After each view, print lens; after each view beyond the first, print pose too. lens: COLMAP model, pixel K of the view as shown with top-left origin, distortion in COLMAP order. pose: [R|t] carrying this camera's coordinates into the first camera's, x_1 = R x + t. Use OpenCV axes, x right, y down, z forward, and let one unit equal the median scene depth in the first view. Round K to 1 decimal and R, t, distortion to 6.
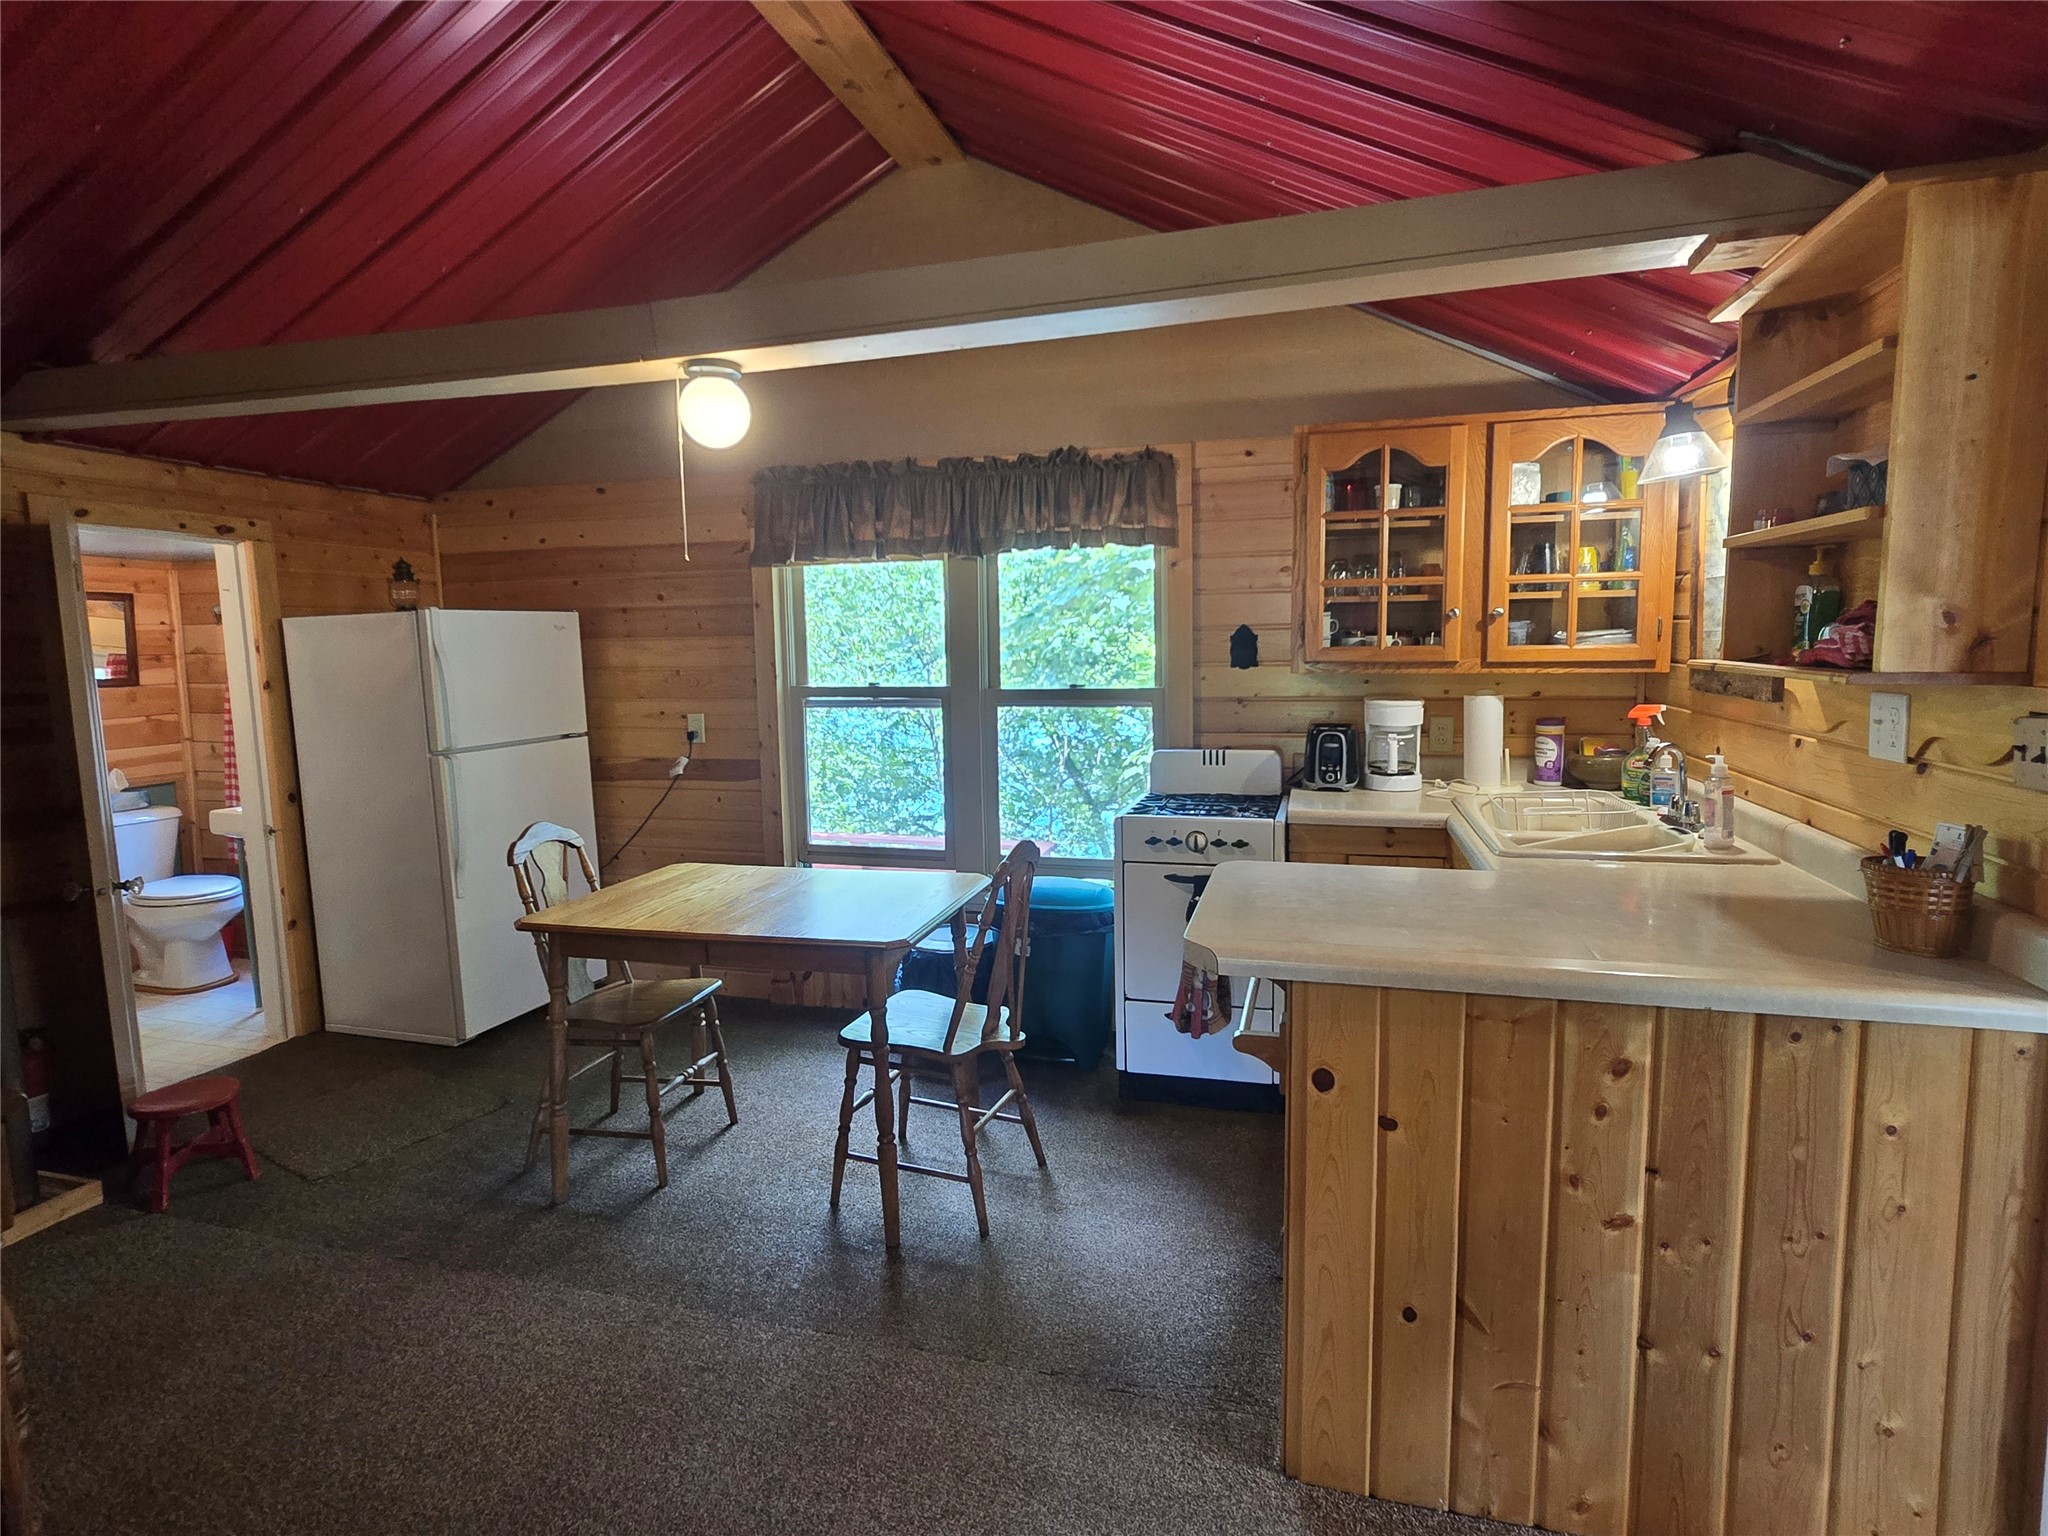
lens RADIAL K [[1023.6, 0, 1039.5], [0, 1023.6, 762.7], [0, 0, 1]] dist [-0.007969, 0.002088]
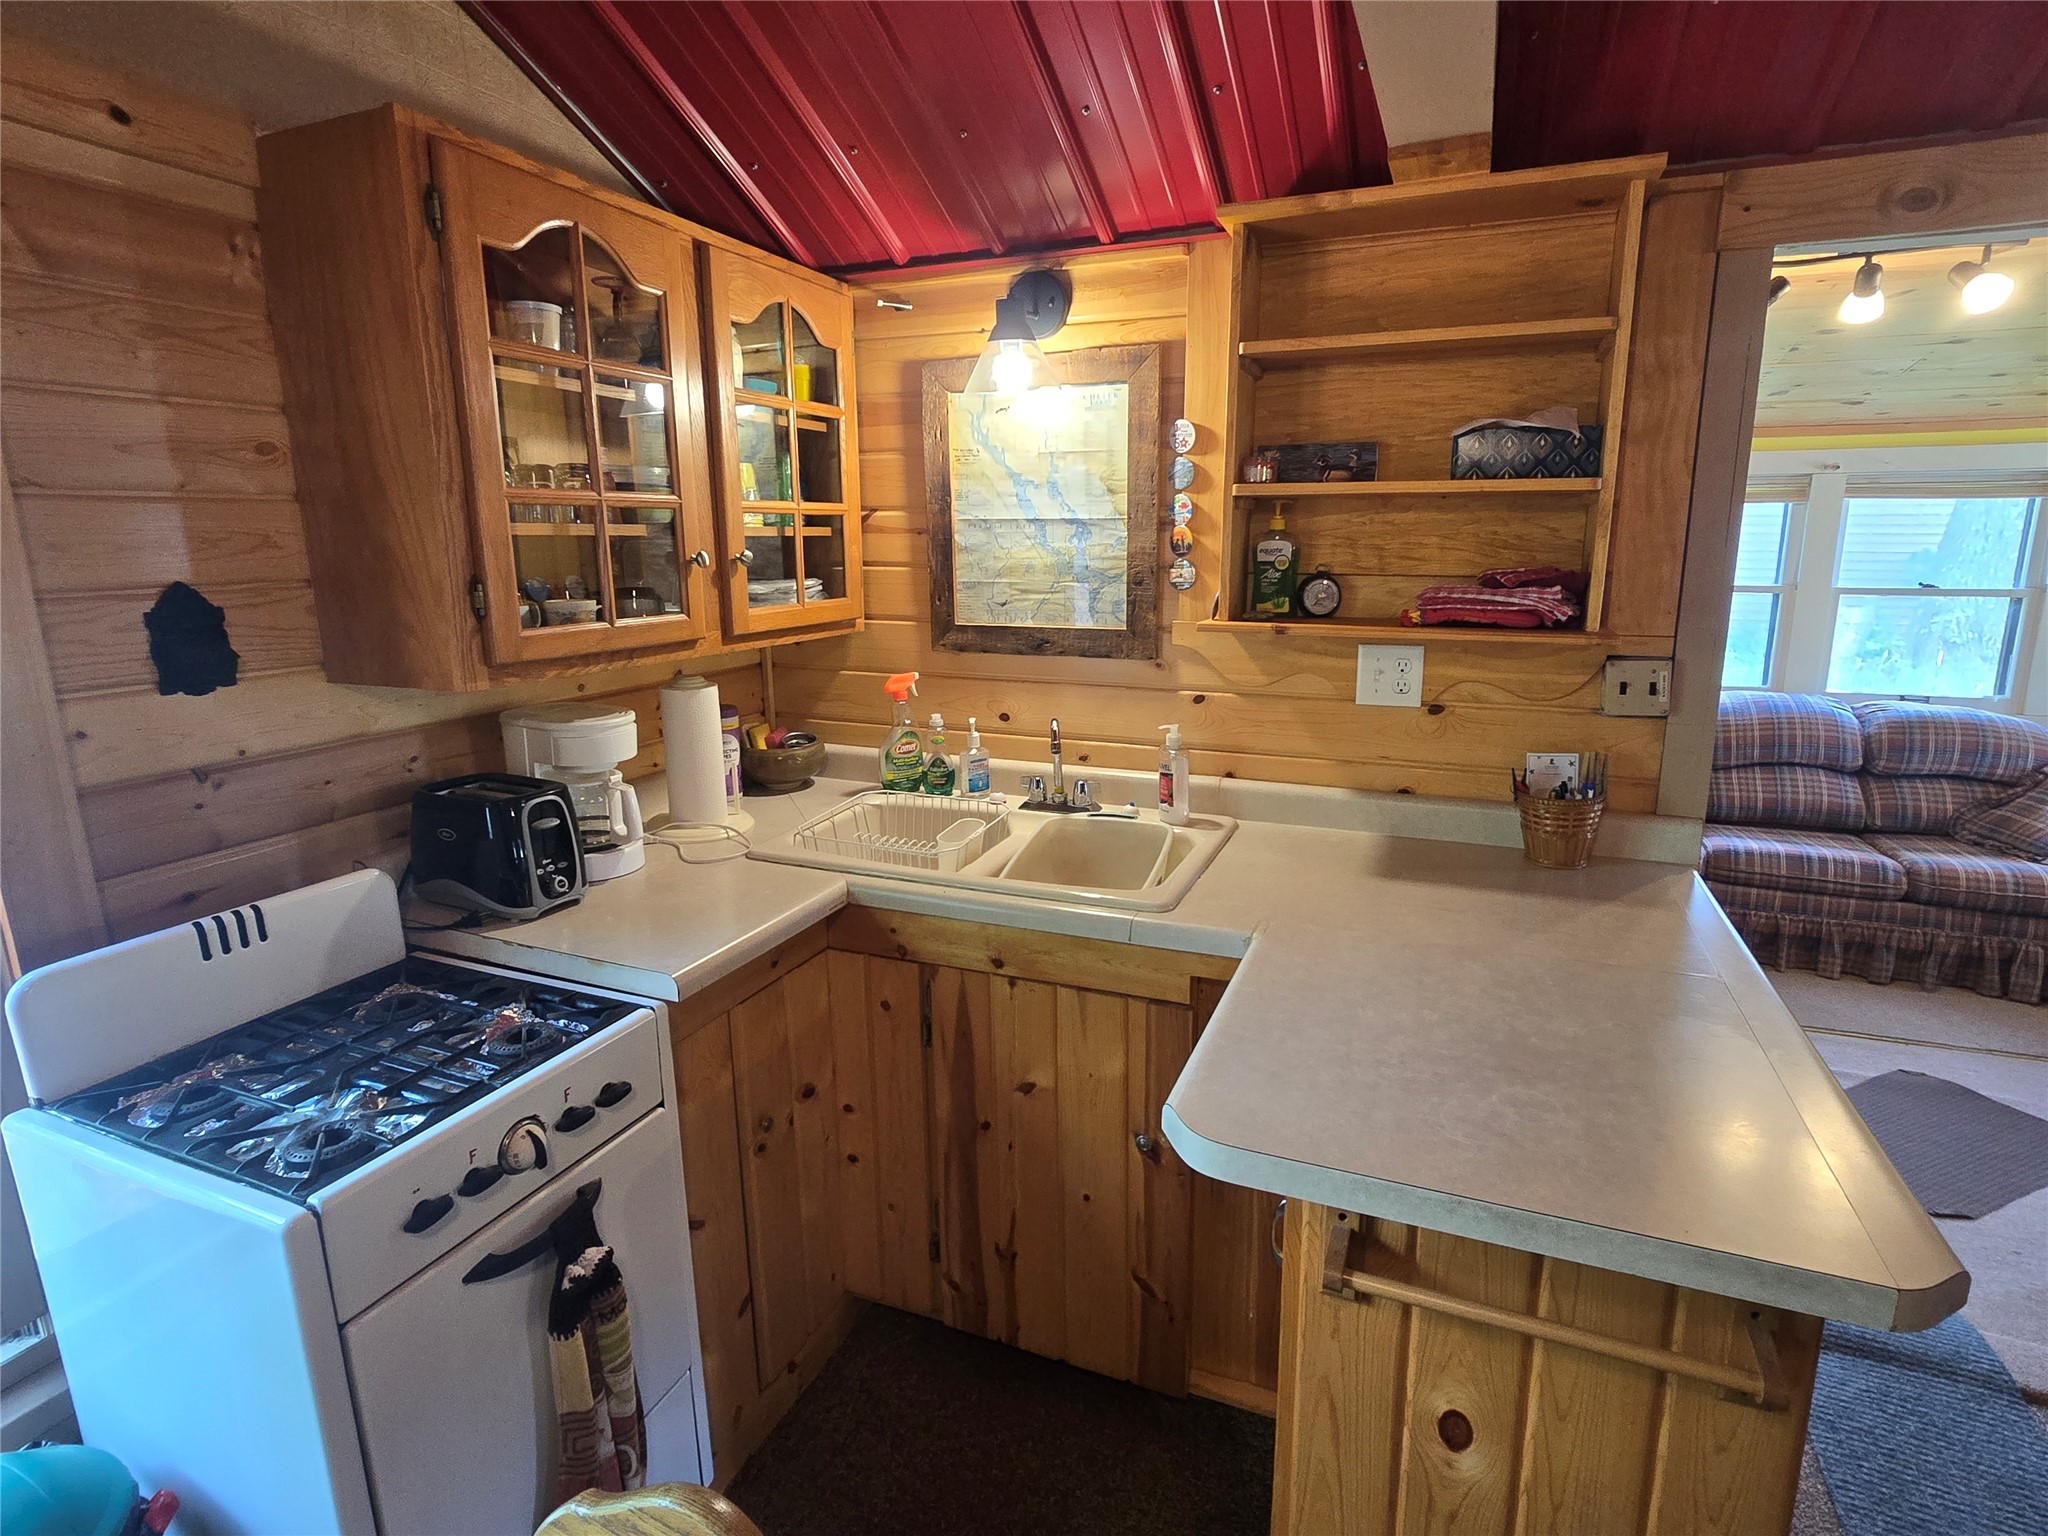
lens RADIAL K [[1023.6, 0, 1045.1], [0, 1023.6, 753.9], [0, 0, 1]] dist [-0.007969, 0.002088]
pose [[0.113085, -0.189235, 0.975398, -0.133429], [0.122279, 0.976884, 0.175347, -0.085619], [-0.986032, 0.099442, 0.133611, 0.545021]]
